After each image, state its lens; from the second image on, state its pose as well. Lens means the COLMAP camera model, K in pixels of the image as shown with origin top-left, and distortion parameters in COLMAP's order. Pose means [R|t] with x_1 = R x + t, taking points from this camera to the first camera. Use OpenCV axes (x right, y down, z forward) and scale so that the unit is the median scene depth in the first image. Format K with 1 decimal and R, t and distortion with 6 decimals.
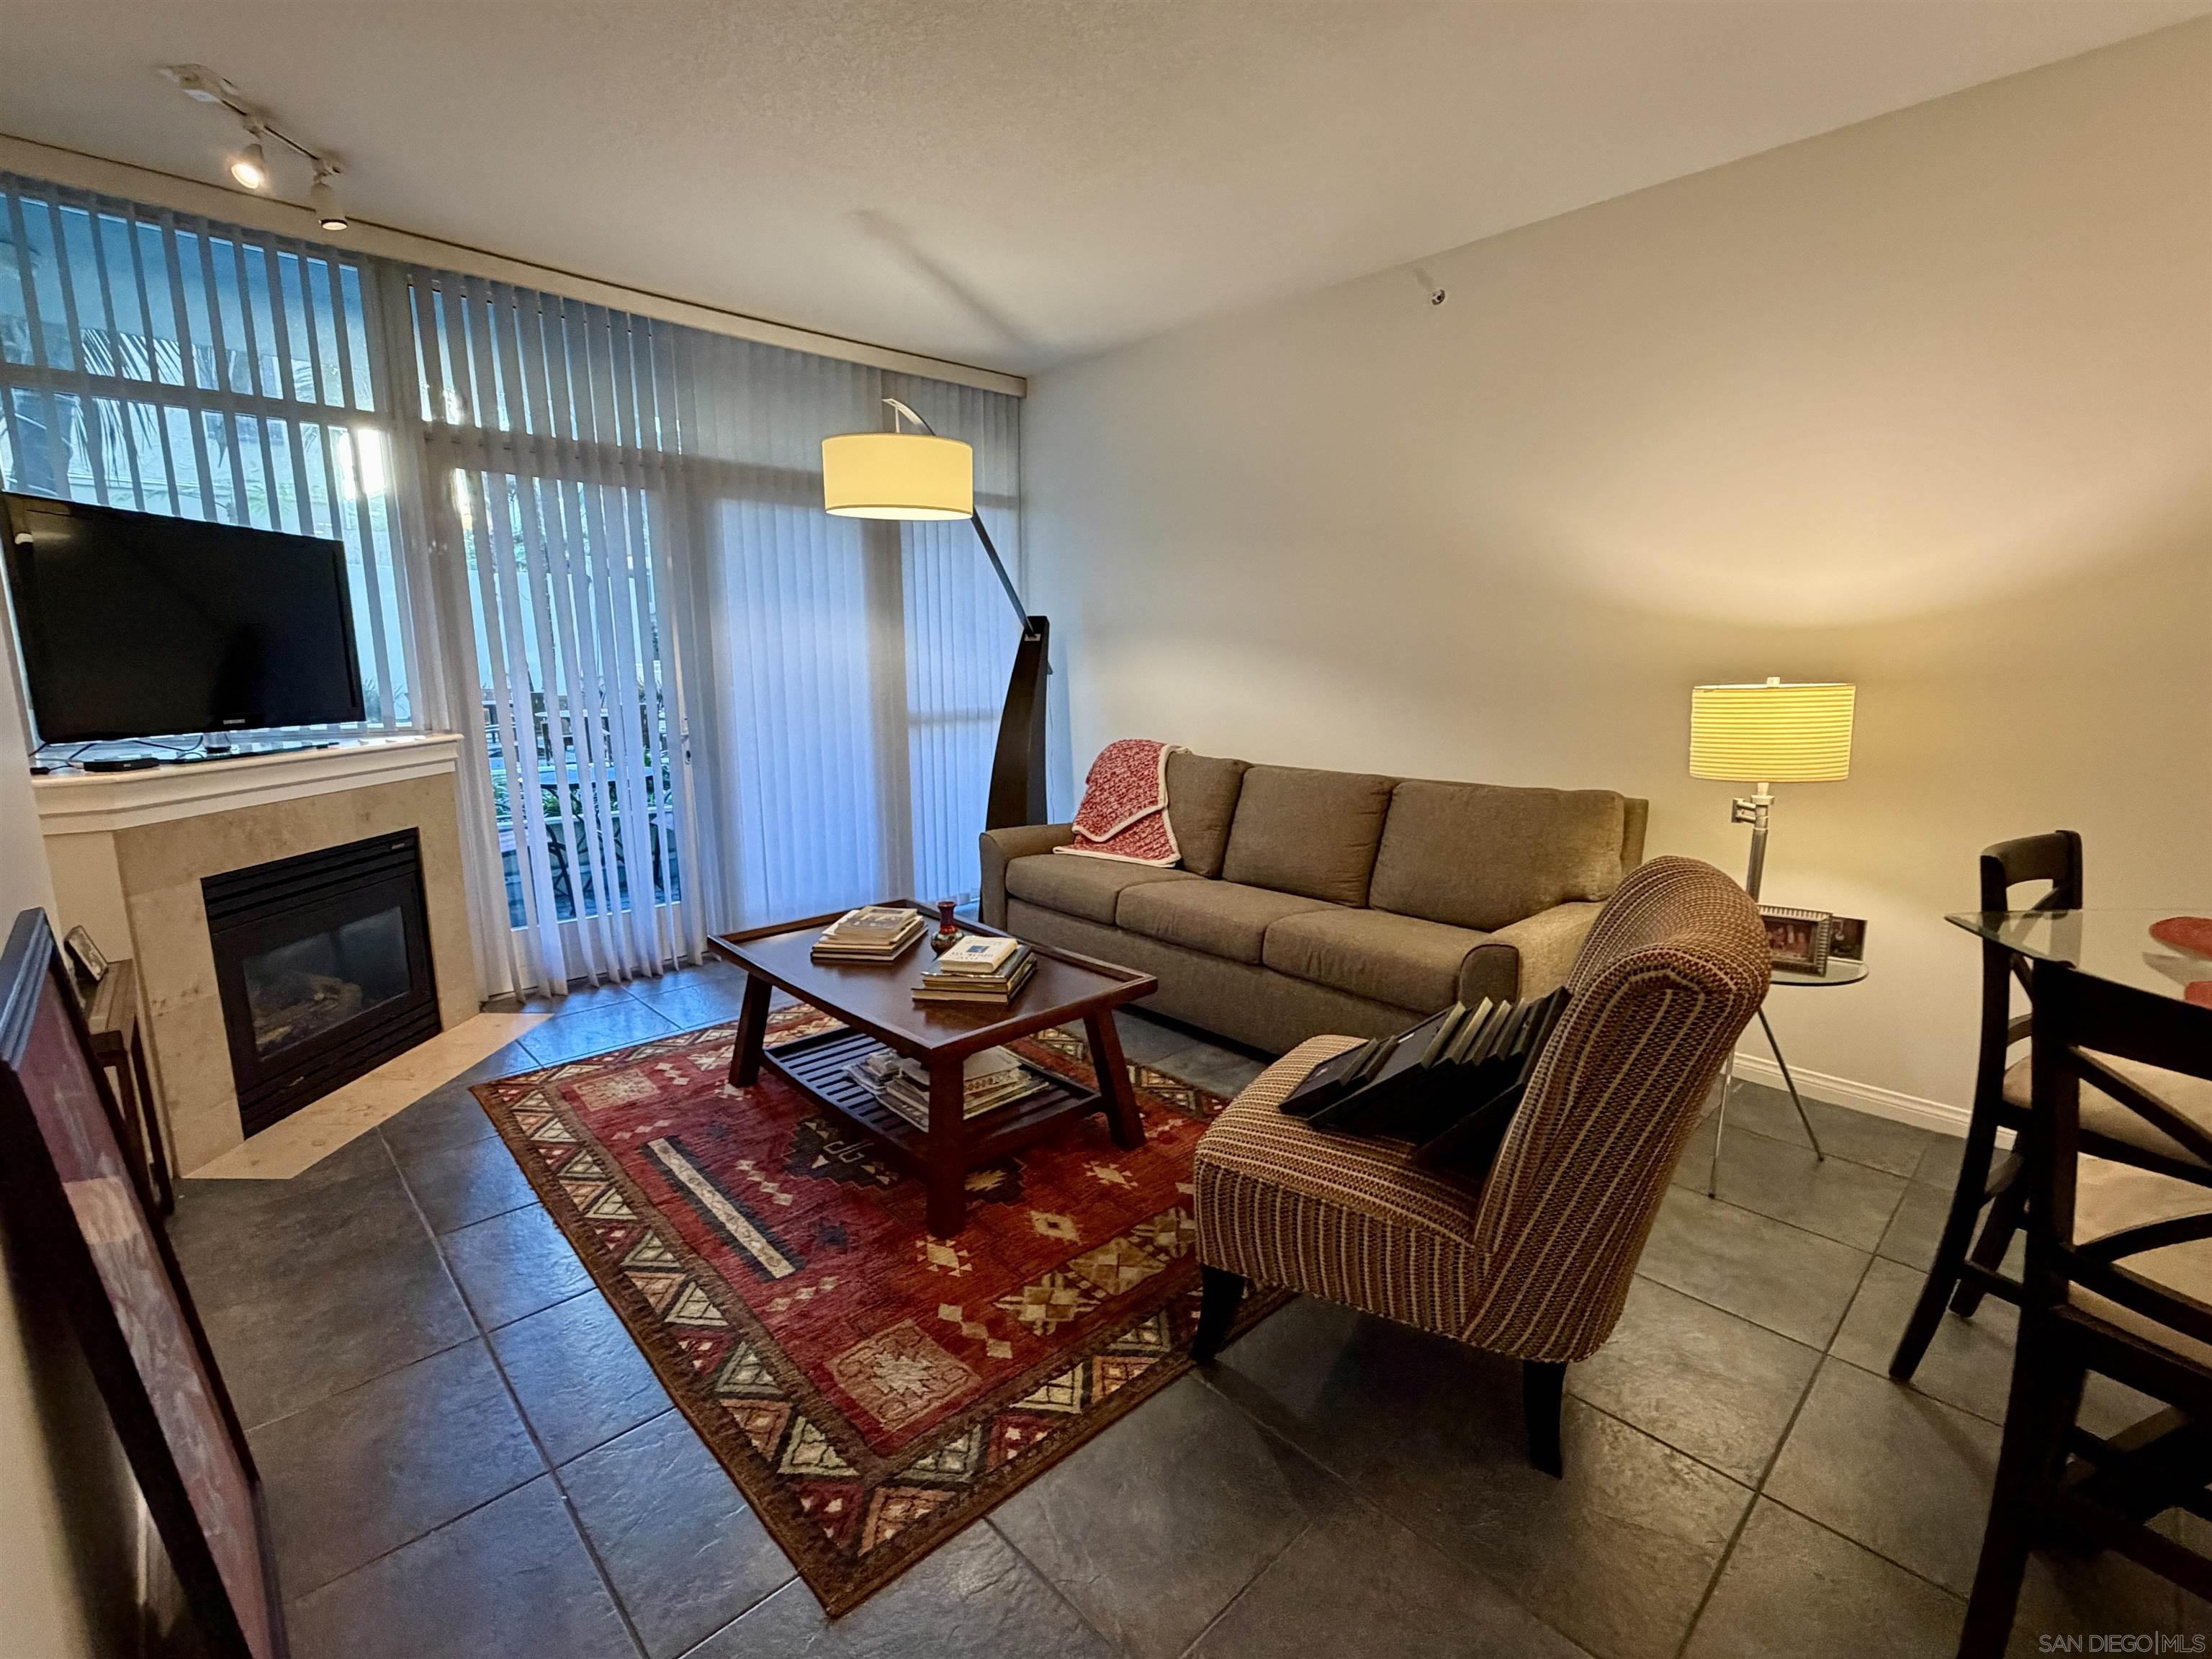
lens RADIAL K [[997.3, 0, 1101.0], [0, 997.3, 832.6], [0, 0, 1]] dist [0.000061, -0.000311]
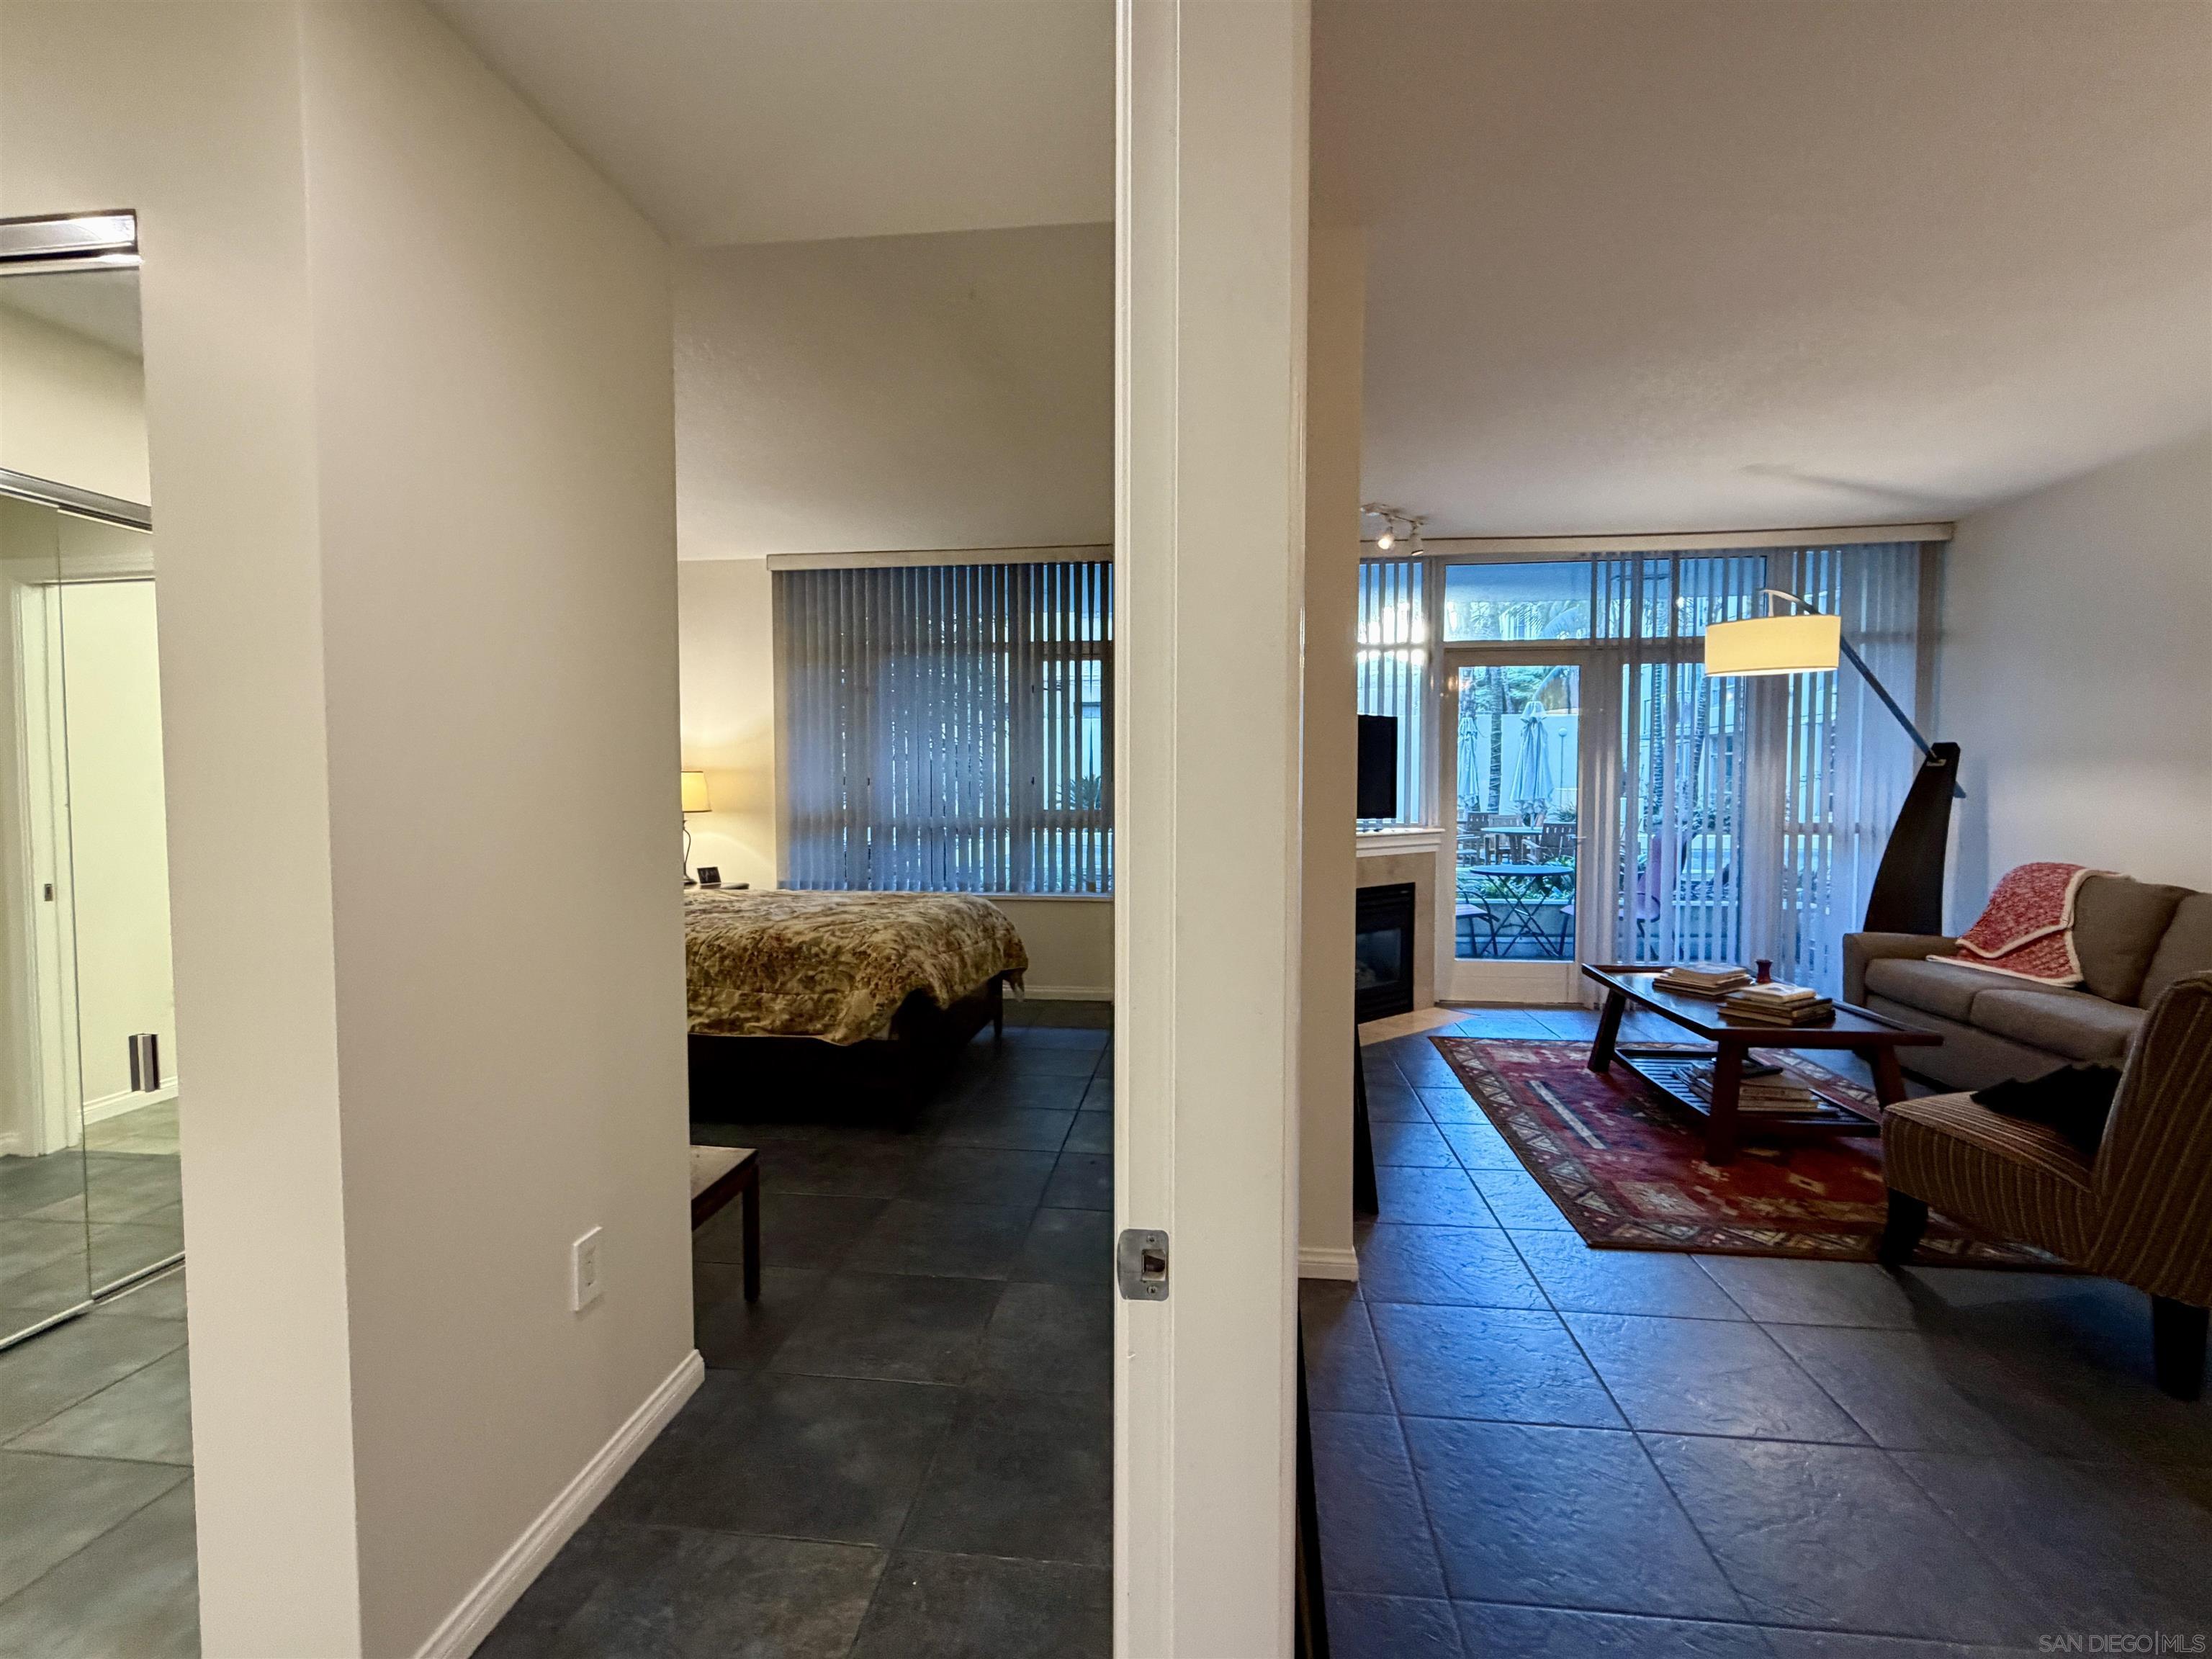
lens RADIAL K [[997.3, 0, 1097.0], [0, 997.3, 829.9], [0, 0, 1]] dist [0.000061, -0.000311]
pose [[0.639237, 0.034852, -0.768219, 0.284104], [-0.133785, 0.988779, -0.066464, 0.101900], [0.757283, 0.145262, 0.636727, -0.537175]]
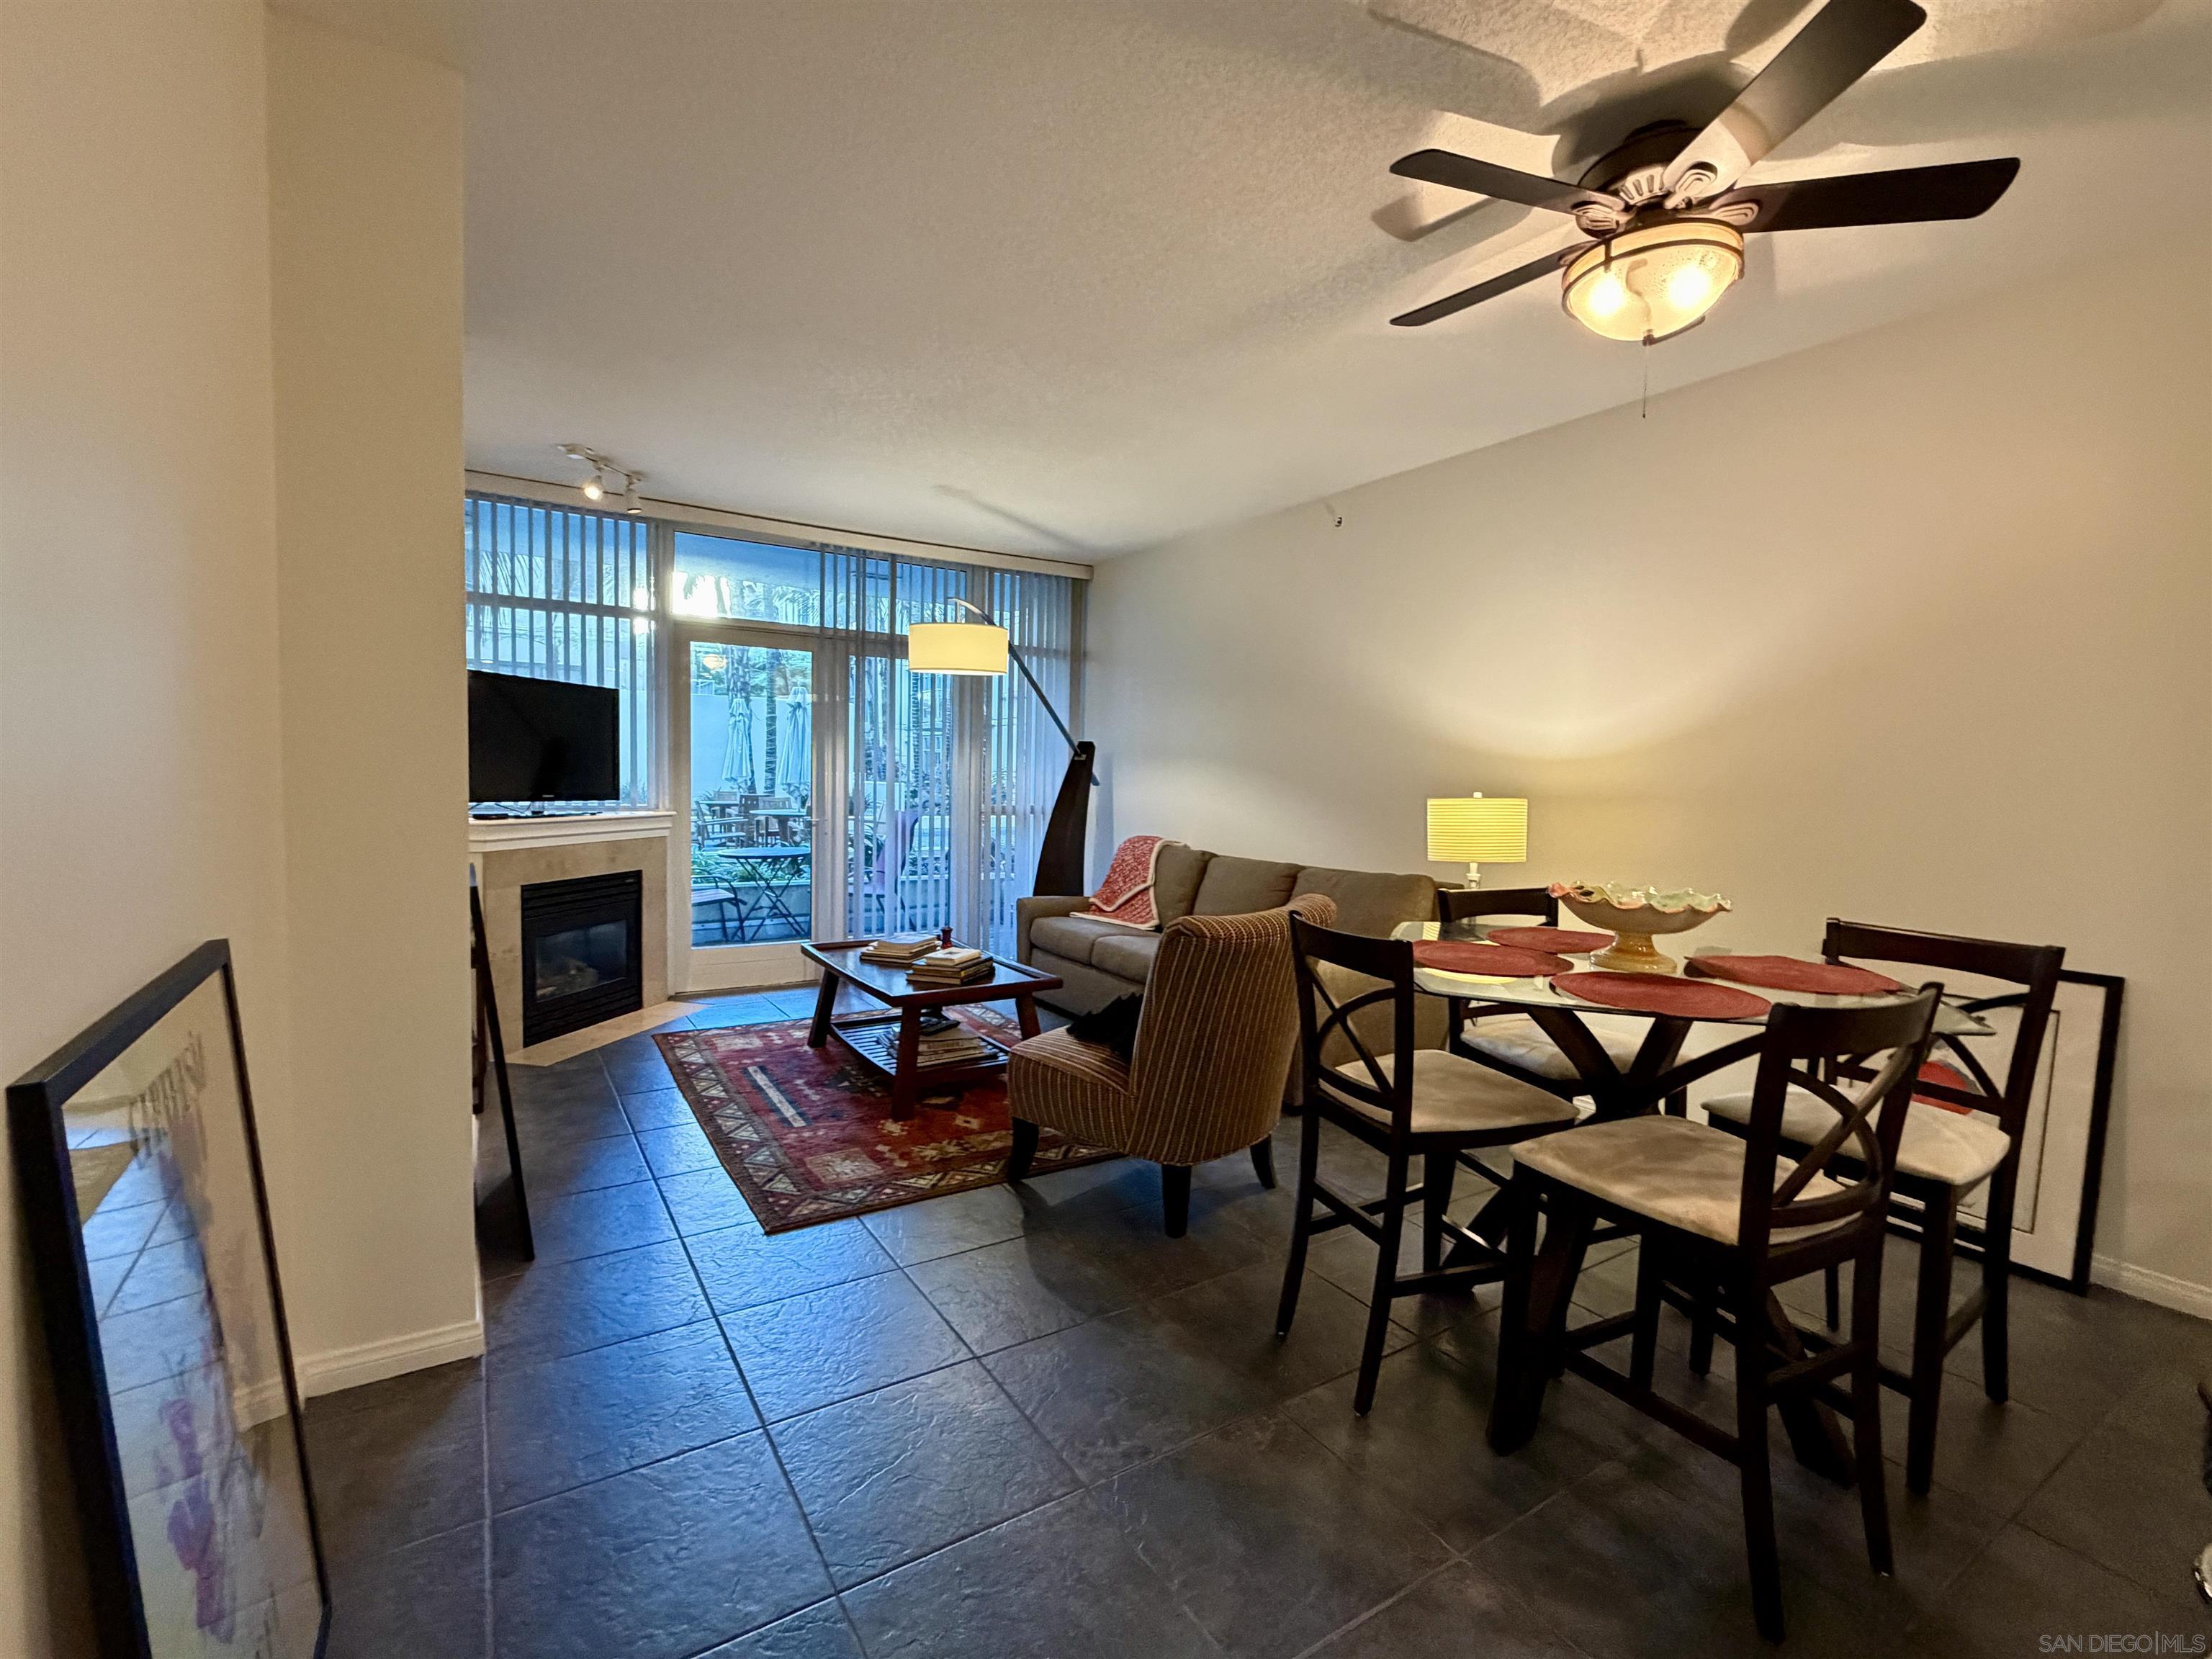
lens RADIAL K [[997.3, 0, 1102.7], [0, 997.3, 831.2], [0, 0, 1]] dist [0.000061, -0.000311]
pose [[0.981189, 0.033739, -0.190076, 0.343831], [-0.056471, 0.991703, -0.115480, 0.082910], [0.184603, 0.124042, 0.974954, -0.427361]]
